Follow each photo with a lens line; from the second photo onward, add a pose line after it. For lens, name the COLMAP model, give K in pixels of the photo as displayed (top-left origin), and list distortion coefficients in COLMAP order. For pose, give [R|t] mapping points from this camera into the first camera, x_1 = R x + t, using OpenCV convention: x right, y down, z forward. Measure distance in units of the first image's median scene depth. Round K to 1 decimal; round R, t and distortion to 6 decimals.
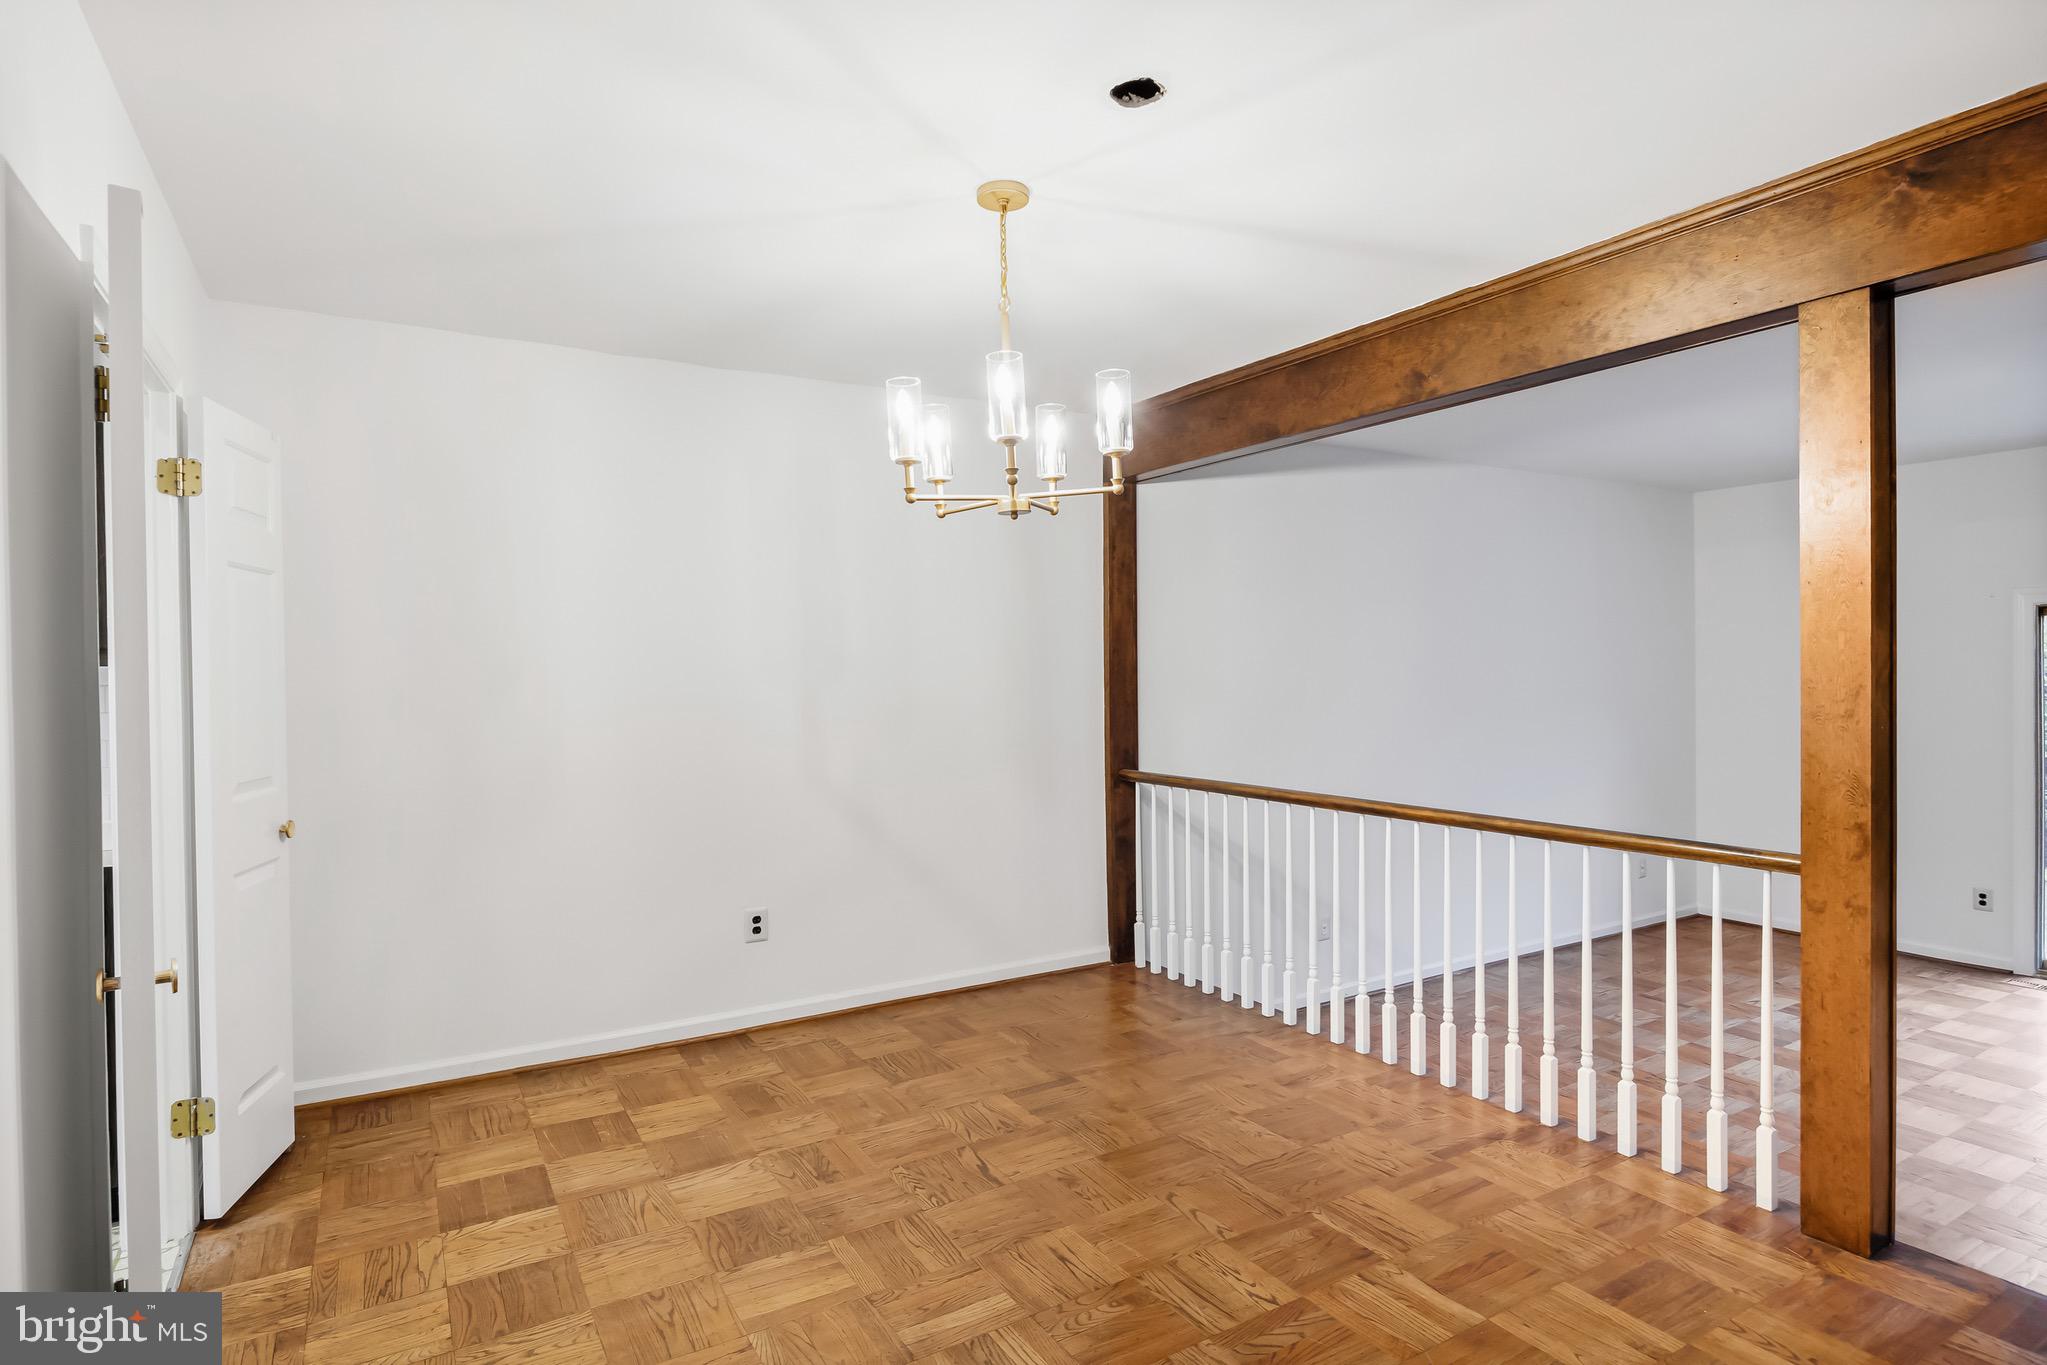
lens RADIAL K [[1120.0, 0, 1016.0], [0, 1120.0, 676.6], [0, 0, 1]] dist [-0.001903, 0.000262]
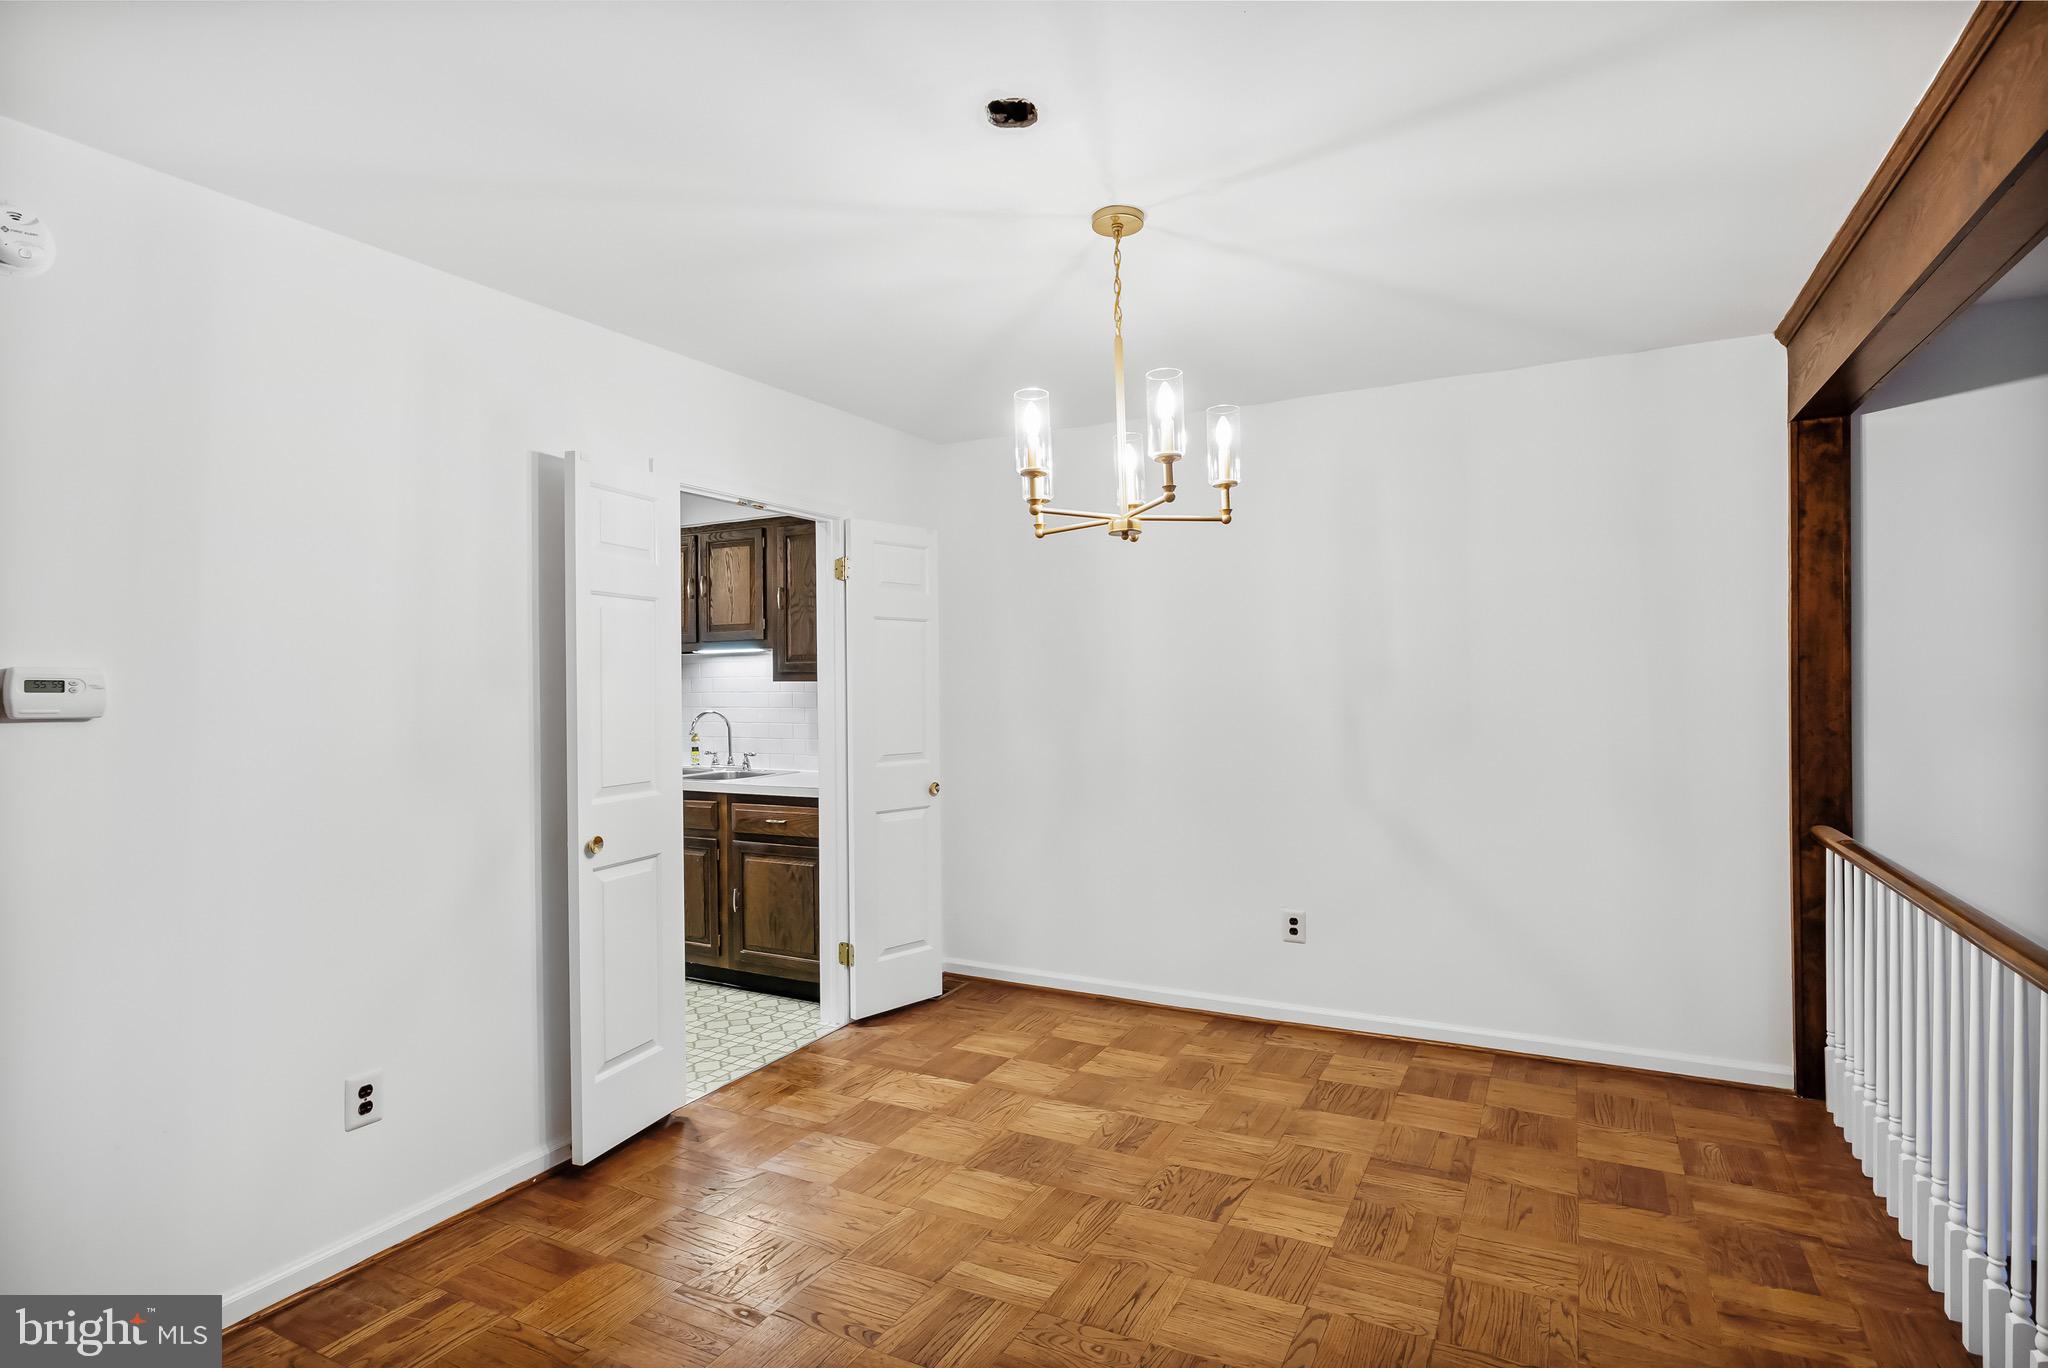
lens RADIAL K [[1051.7, 0, 1033.7], [0, 1051.7, 682.0], [0, 0, 1]] dist [-0.005505, -0.001120]
pose [[0.517677, 0.004393, -0.855565, 0.618662], [-0.002832, 0.999990, 0.003421, -0.012584], [0.855571, 0.000652, 0.517685, 0.360738]]
